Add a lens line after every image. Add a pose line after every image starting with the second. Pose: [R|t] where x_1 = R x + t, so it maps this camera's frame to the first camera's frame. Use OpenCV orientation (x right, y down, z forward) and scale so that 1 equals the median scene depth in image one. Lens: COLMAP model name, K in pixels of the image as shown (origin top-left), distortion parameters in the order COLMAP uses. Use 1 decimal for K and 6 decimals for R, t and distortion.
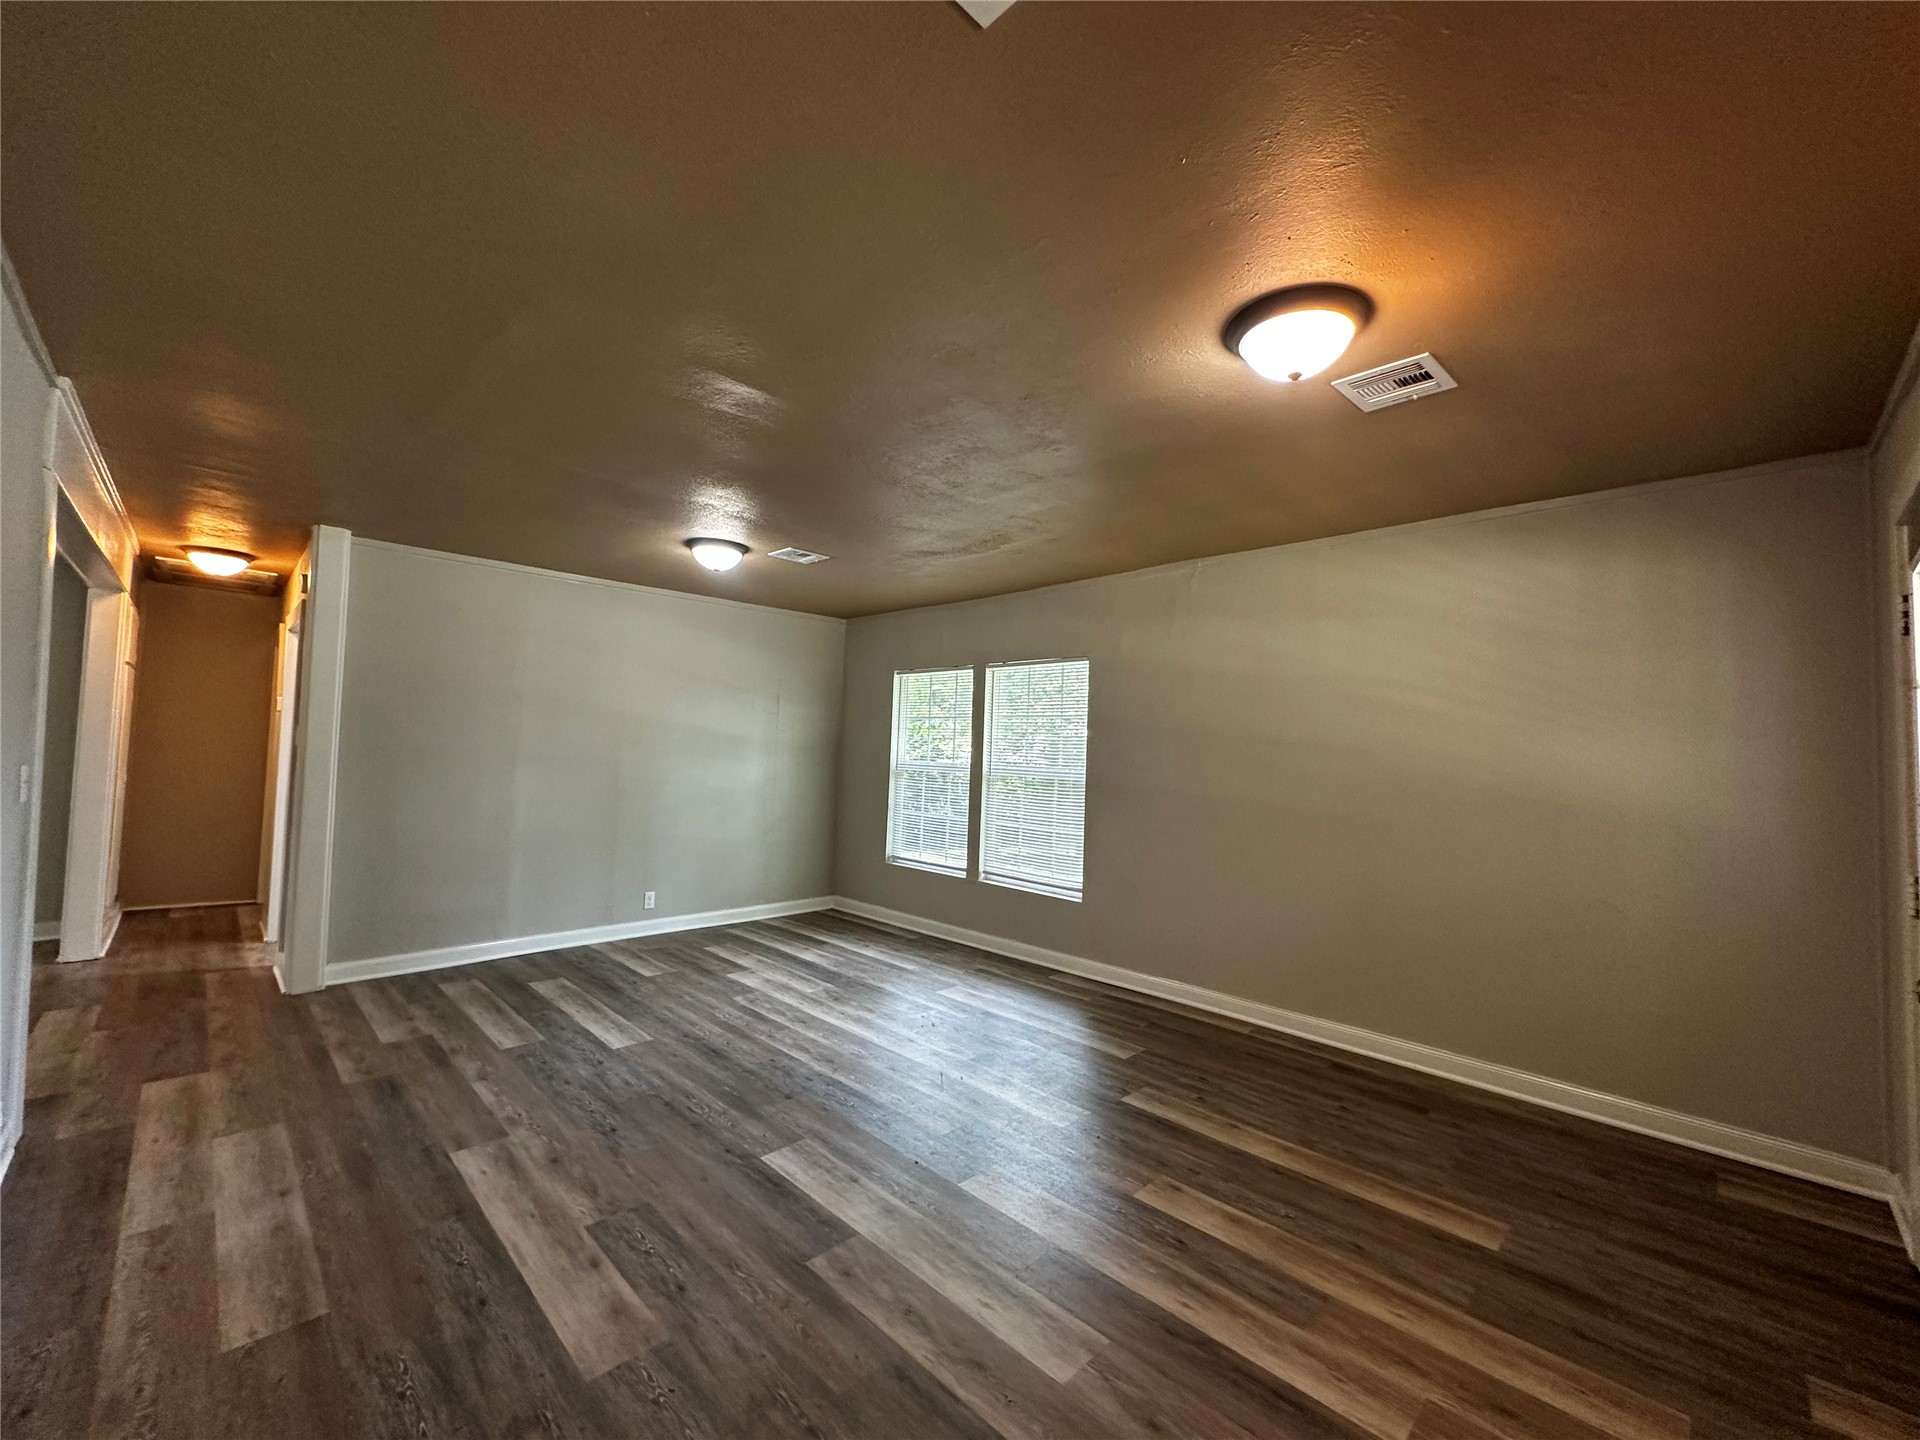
lens RADIAL K [[767.9, 0, 959.5], [0, 767.9, 722.9], [0, 0, 1]] dist [-0.003254, 0.000835]
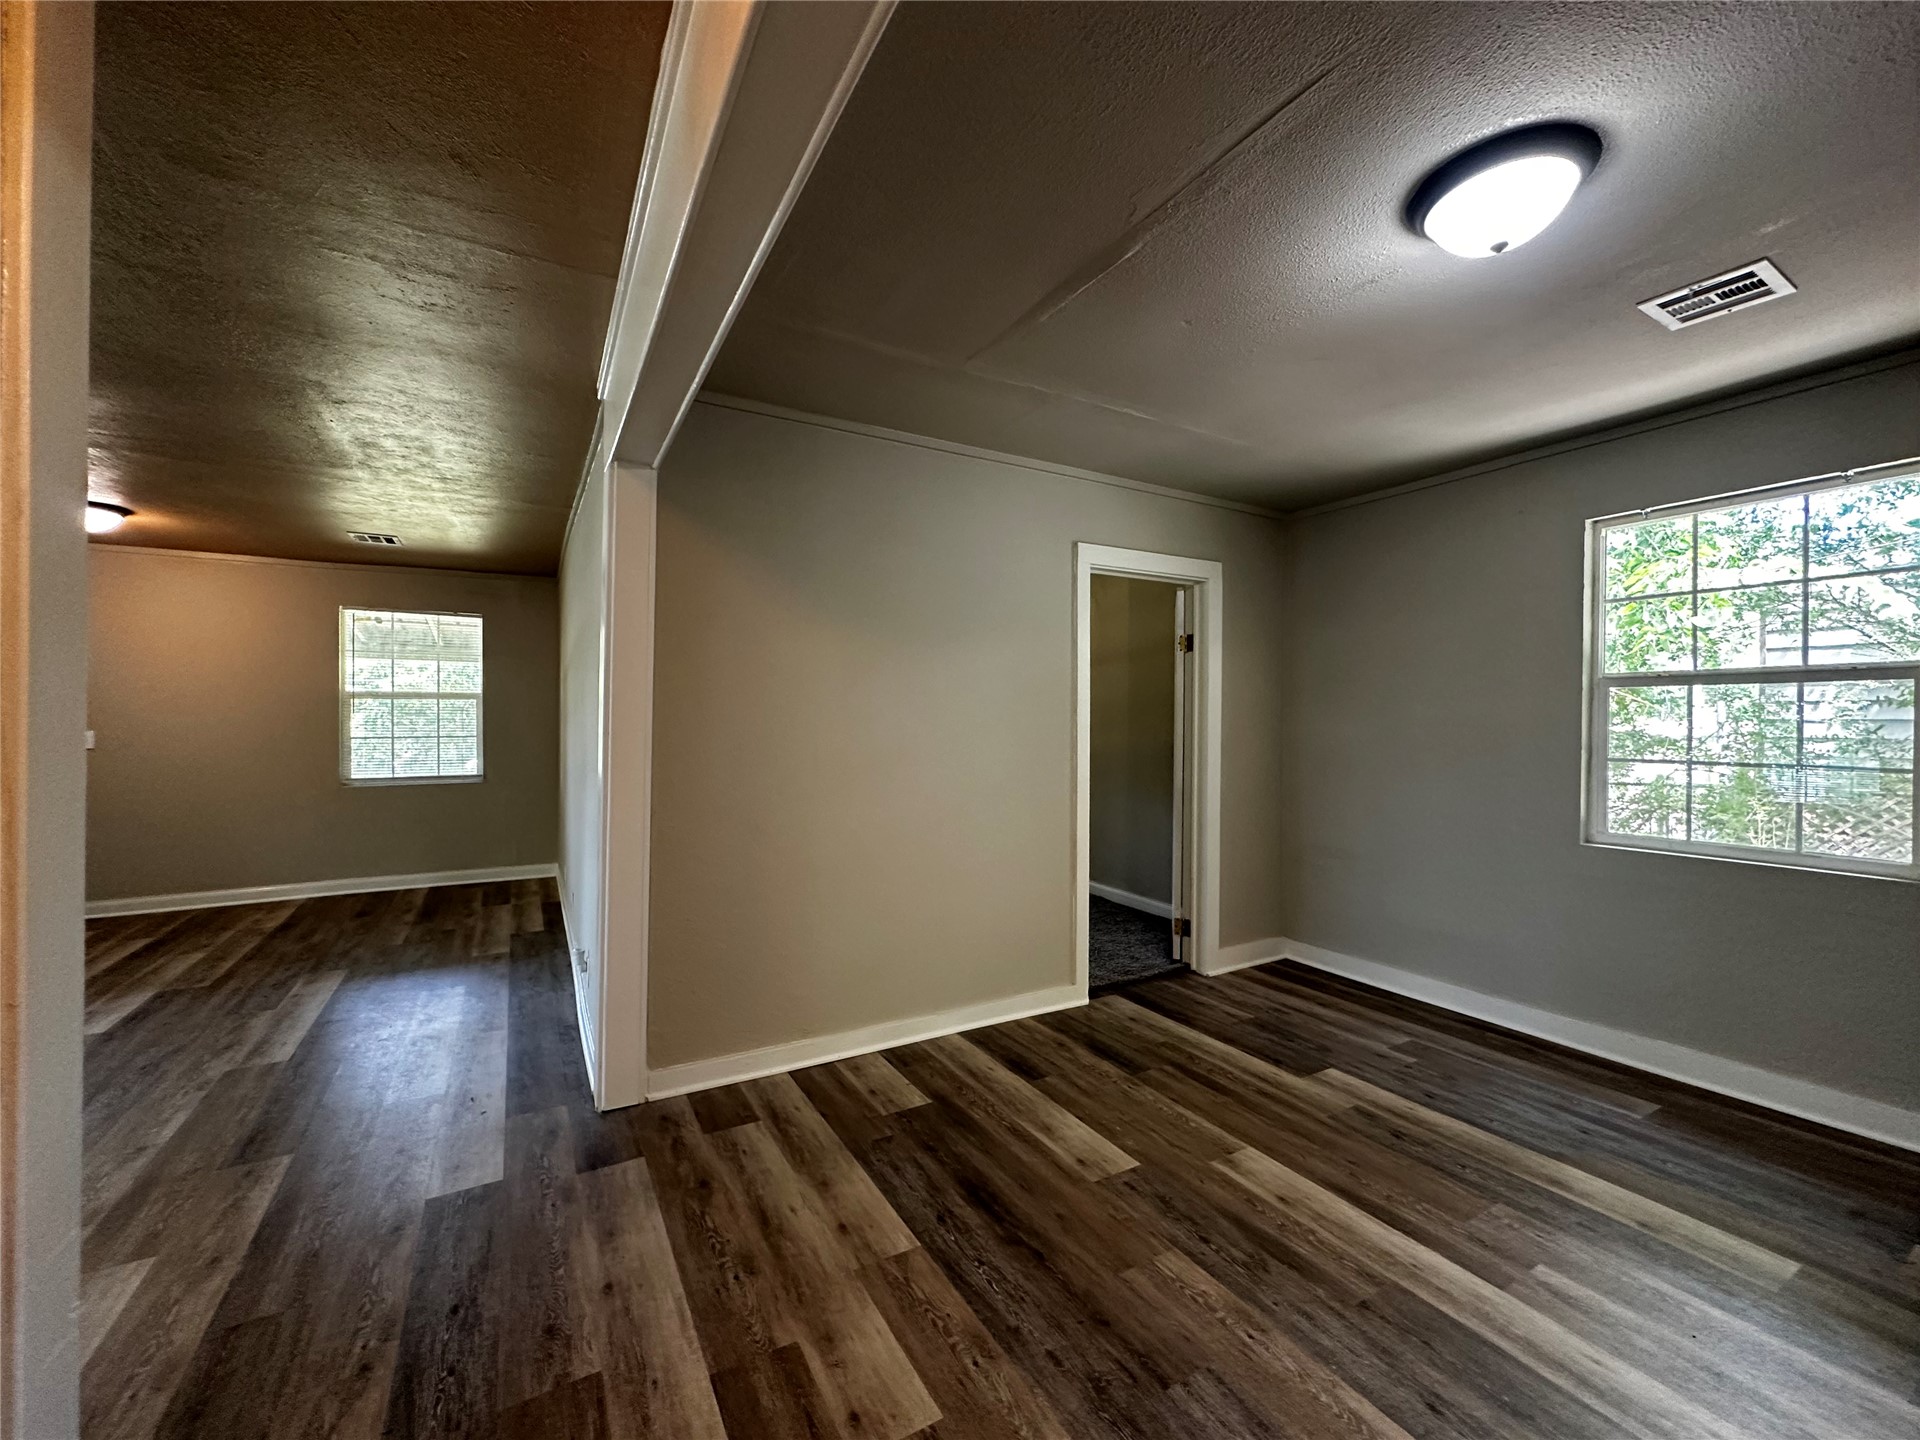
lens RADIAL K [[767.9, 0, 959.5], [0, 767.9, 722.9], [0, 0, 1]] dist [-0.003254, 0.000835]
pose [[-0.965961, -0.035019, 0.256308, -1.361501], [-0.044116, 0.998581, -0.029830, 0.022302], [-0.254899, -0.040122, -0.966135, 1.324520]]
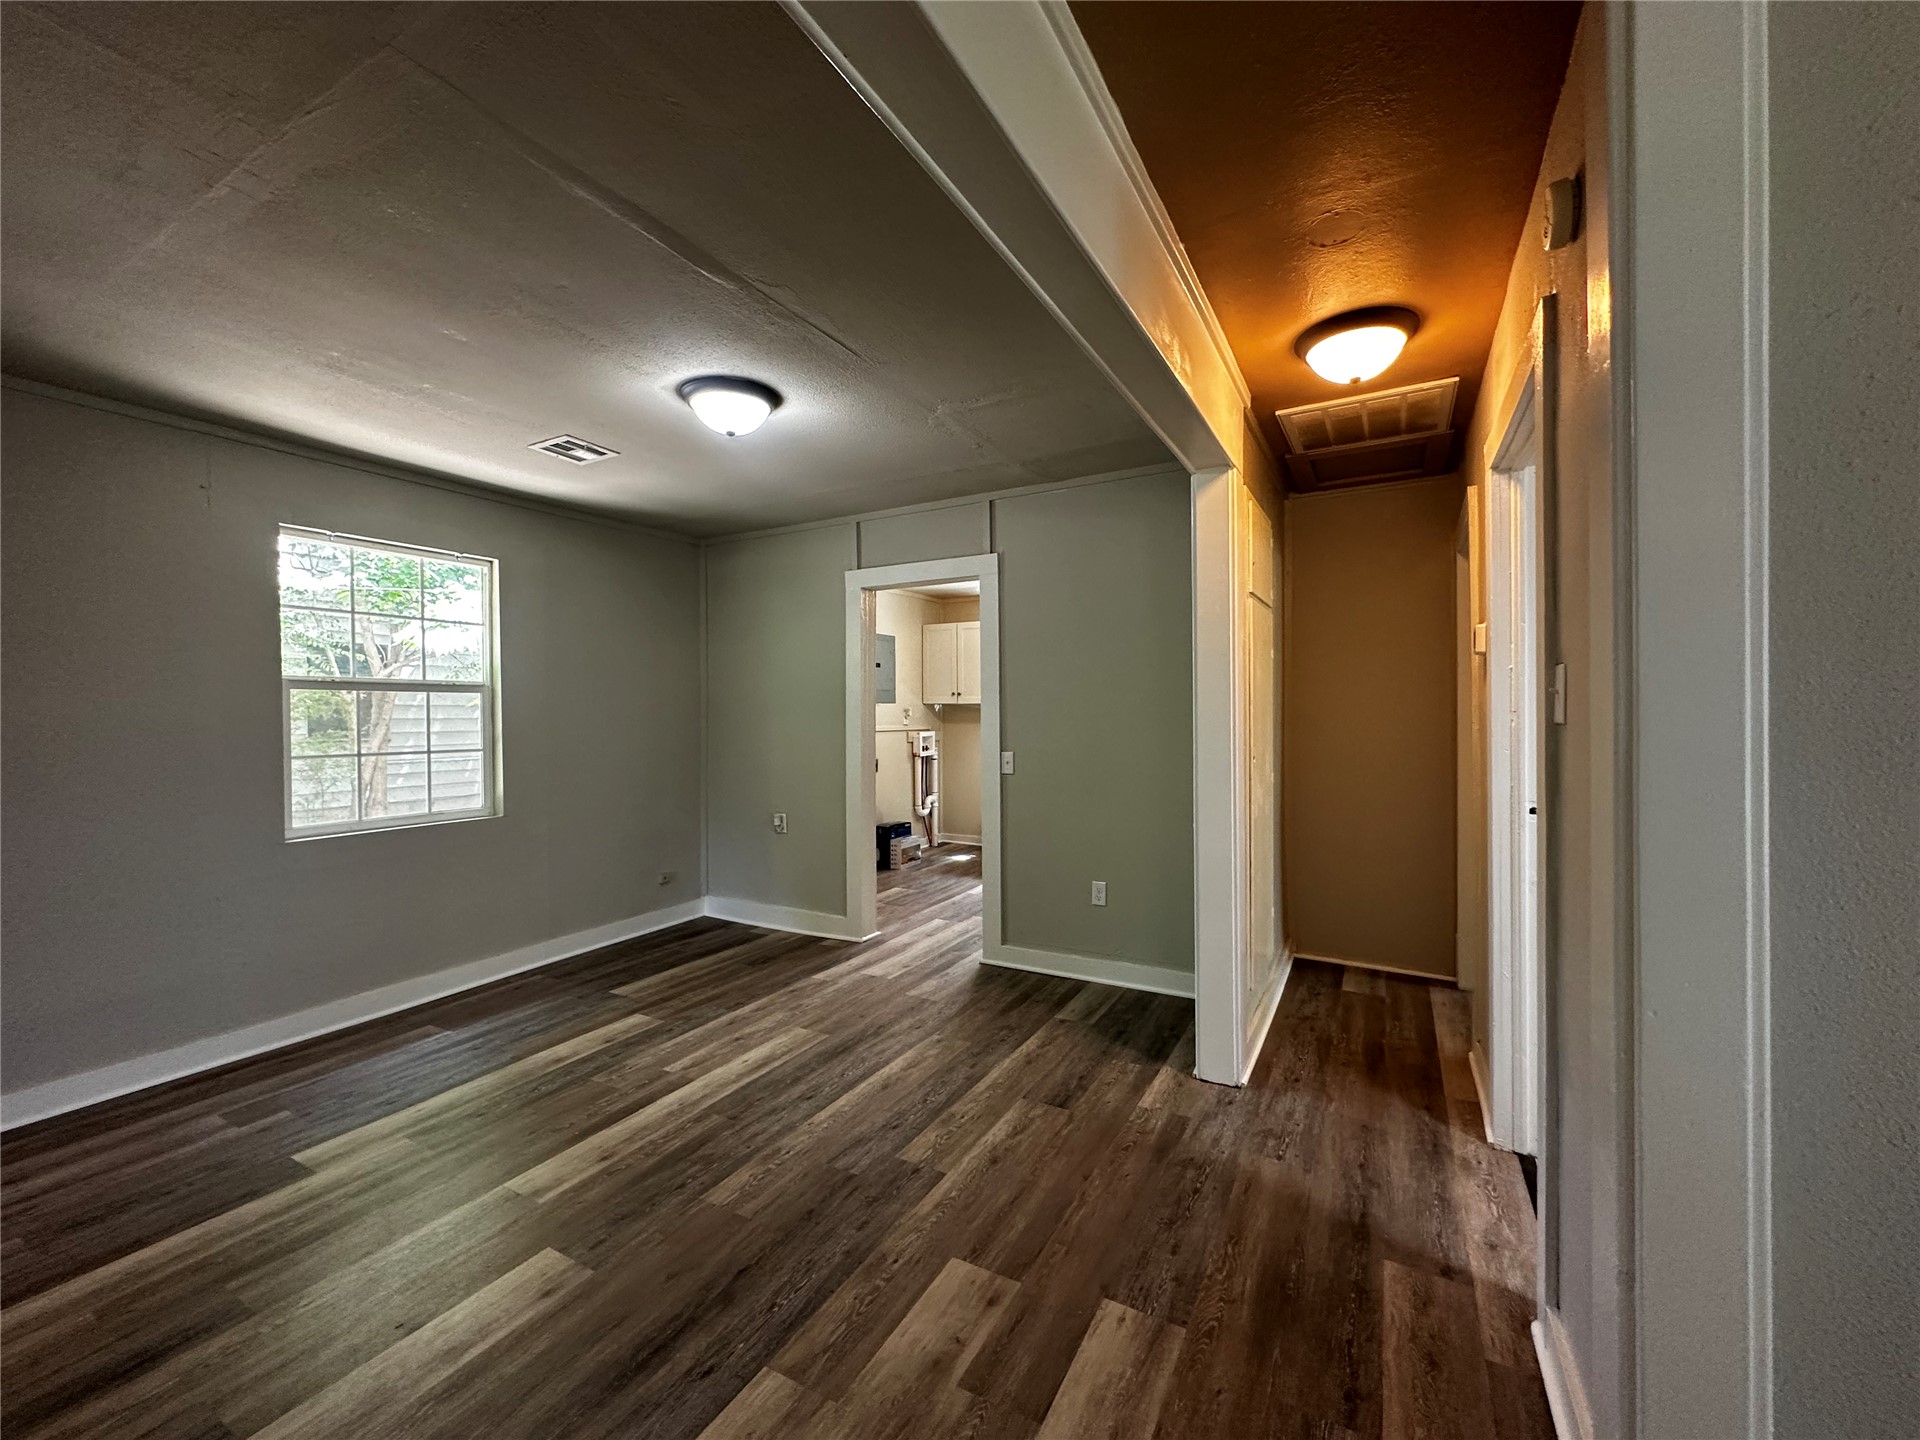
lens RADIAL K [[767.9, 0, 959.5], [0, 767.9, 722.9], [0, 0, 1]] dist [-0.003254, 0.000835]
pose [[0.274440, -0.024830, -0.961284, -0.755975], [0.061019, 0.998102, -0.008360, 0.019713], [0.959666, -0.056362, 0.275434, 0.805664]]
